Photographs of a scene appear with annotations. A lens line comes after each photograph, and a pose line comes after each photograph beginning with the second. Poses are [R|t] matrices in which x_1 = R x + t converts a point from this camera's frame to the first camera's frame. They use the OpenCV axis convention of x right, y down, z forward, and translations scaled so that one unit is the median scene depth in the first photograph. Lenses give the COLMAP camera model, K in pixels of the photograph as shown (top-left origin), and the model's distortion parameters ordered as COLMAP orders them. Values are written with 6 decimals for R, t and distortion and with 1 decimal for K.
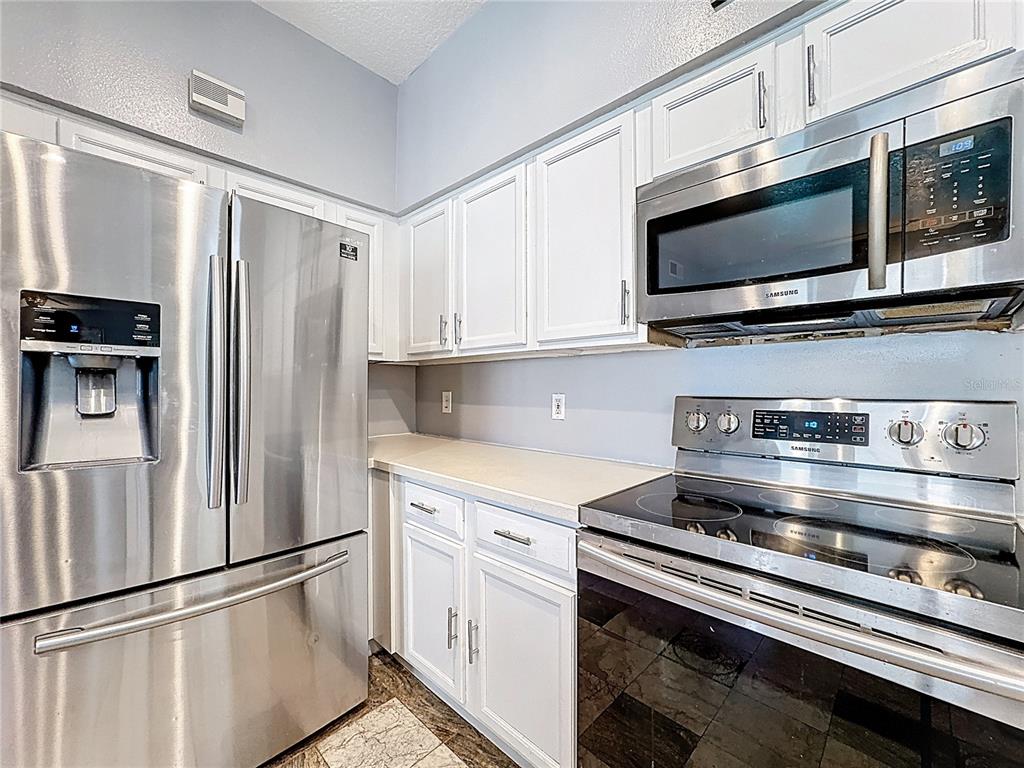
lens RADIAL K [[417.2, 0, 512.0], [0, 417.2, 384.0], [0, 0, 1]] dist [-0.031618, 0.011744]
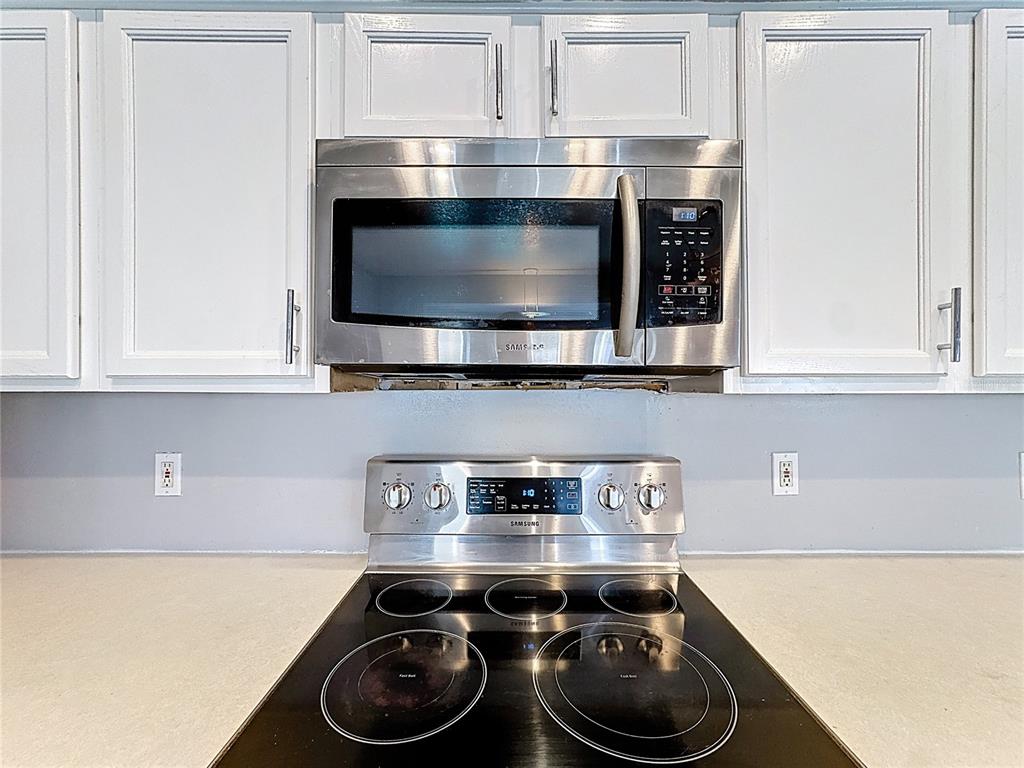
lens RADIAL K [[413.9, 0, 512.0], [0, 413.9, 384.0], [0, 0, 1]] dist [-0.037530, 0.012046]
pose [[0.716071, 0.001502, 0.698025, 0.091453], [-0.002485, 0.999997, 0.000398, -0.119249], [-0.698023, -0.002020, 0.716073, 0.375278]]
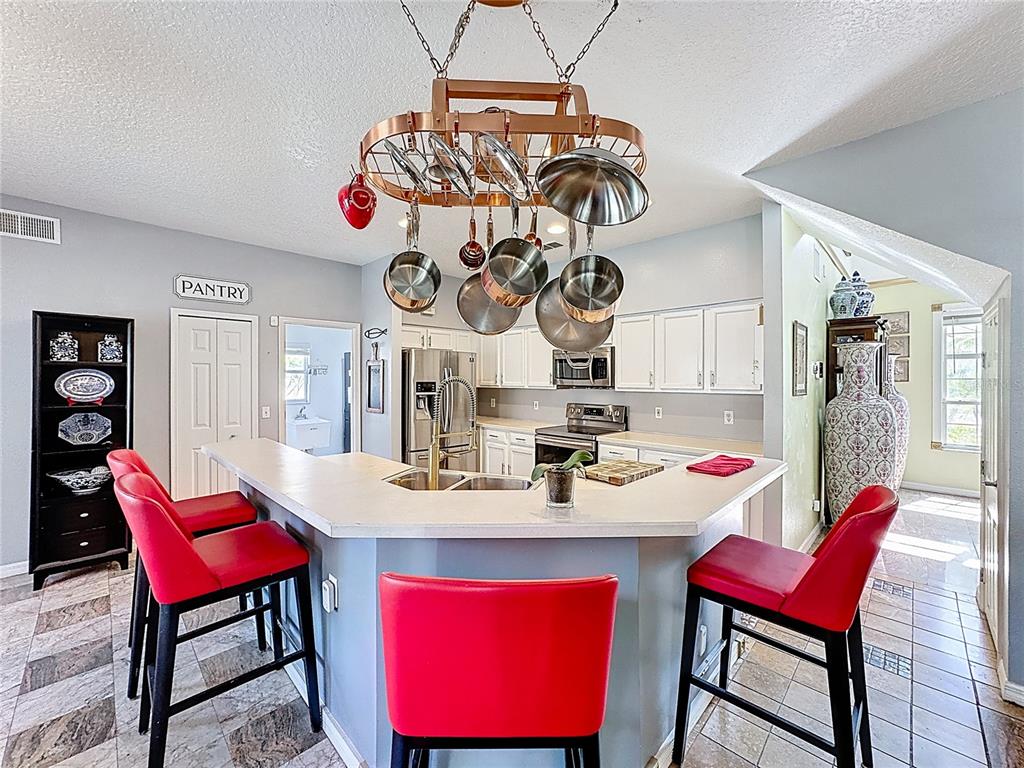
lens RADIAL K [[417.2, 0, 512.0], [0, 417.2, 384.0], [0, 0, 1]] dist [-0.031618, 0.011744]
pose [[0.999928, 0.002460, -0.011722, -0.036459], [-0.002212, 0.999776, 0.021055, -0.248840], [0.011772, -0.021027, 0.999710, -3.043726]]
